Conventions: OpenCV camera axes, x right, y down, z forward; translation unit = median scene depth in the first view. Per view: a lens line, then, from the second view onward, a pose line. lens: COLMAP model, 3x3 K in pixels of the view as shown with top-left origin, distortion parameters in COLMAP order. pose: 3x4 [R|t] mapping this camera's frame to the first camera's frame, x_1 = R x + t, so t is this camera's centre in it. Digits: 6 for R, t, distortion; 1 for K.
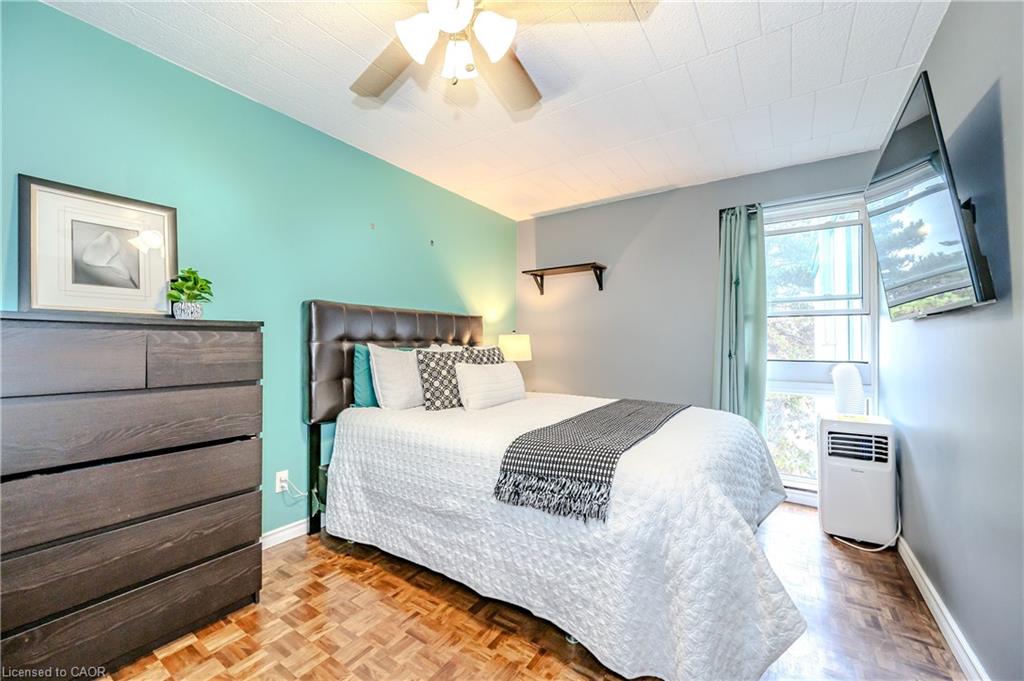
lens RADIAL K [[404.6, 0, 493.0], [0, 404.6, 344.1], [0, 0, 1]] dist [-0.000938, 0.001358]
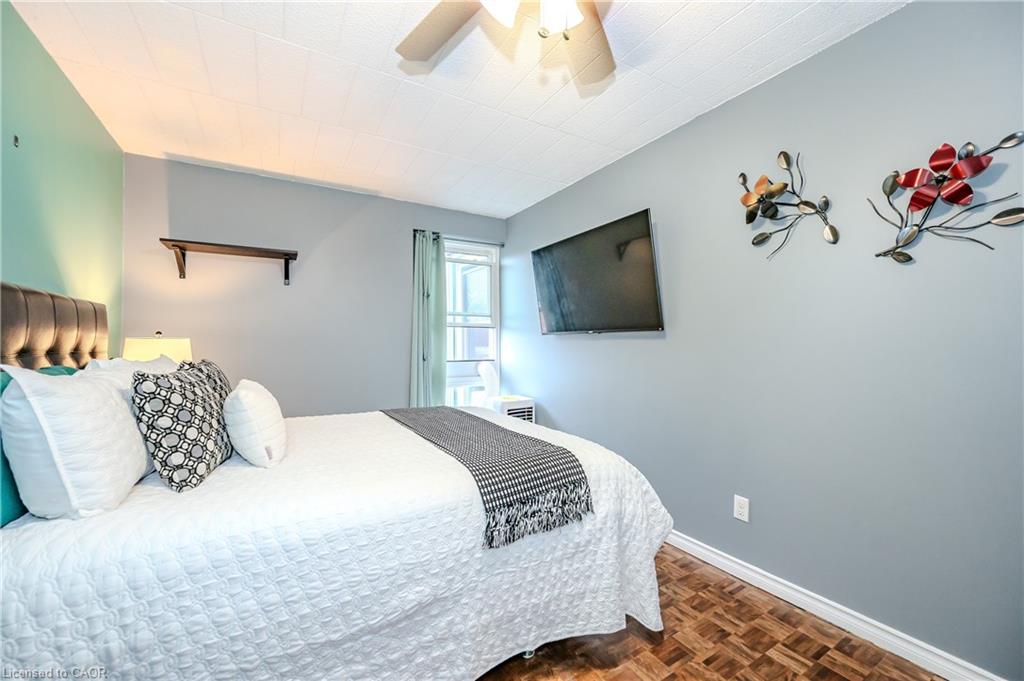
lens RADIAL K [[404.6, 0, 504.2], [0, 404.6, 341.3], [0, 0, 1]] dist [-0.000938, 0.001358]
pose [[0.415255, 0.000999, 0.909704, -0.450820], [0.005040, 0.999982, -0.003399, -0.020461], [-0.909691, 0.005997, 0.415242, 0.392896]]
